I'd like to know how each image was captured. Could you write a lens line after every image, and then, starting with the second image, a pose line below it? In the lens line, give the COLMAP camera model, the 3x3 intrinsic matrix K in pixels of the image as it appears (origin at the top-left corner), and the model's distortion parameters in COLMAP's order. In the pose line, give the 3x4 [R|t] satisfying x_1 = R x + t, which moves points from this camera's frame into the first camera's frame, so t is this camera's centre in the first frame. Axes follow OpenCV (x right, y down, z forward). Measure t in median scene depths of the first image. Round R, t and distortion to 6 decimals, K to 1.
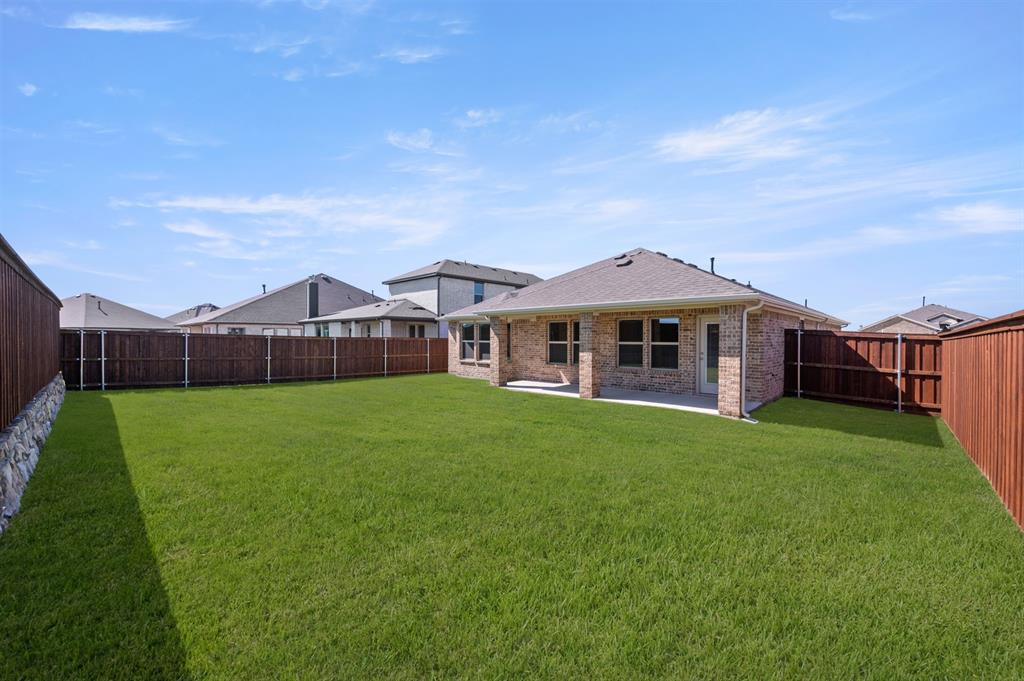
lens RADIAL K [[402.3, 0, 512.0], [0, 402.3, 340.5], [0, 0, 1]] dist [-0.000180, 0.000064]
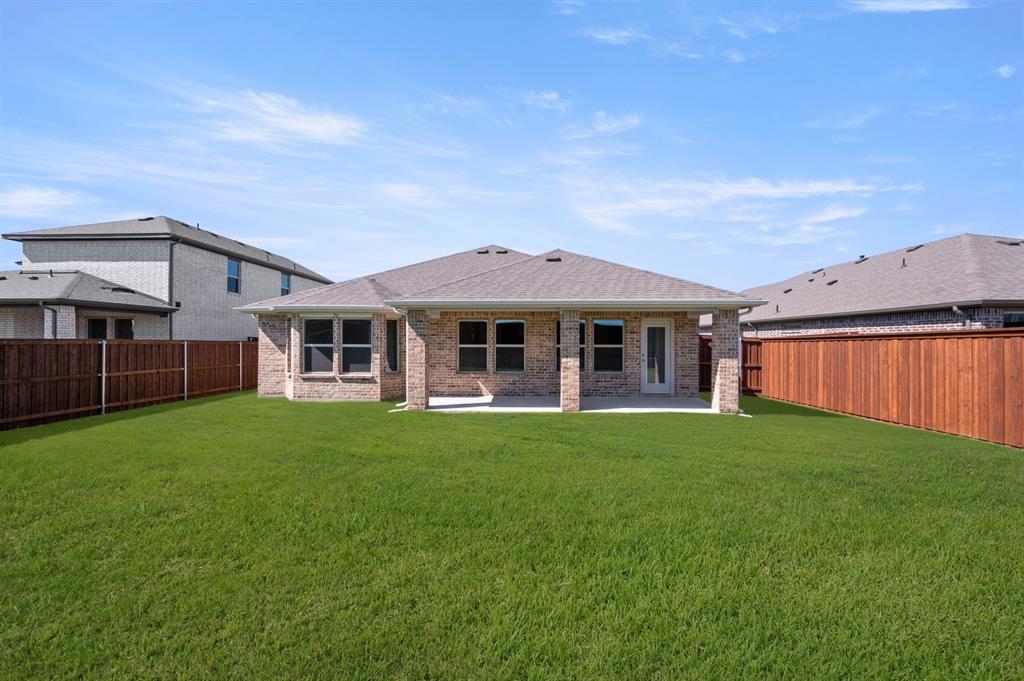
lens RADIAL K [[402.3, 0, 512.0], [0, 402.3, 340.5], [0, 0, 1]] dist [-0.000180, 0.000064]
pose [[0.751757, -0.001809, 0.659438, -0.347414], [0.004678, 0.999986, -0.002589, -0.003440], [-0.659423, 0.005031, 0.751755, 0.334335]]
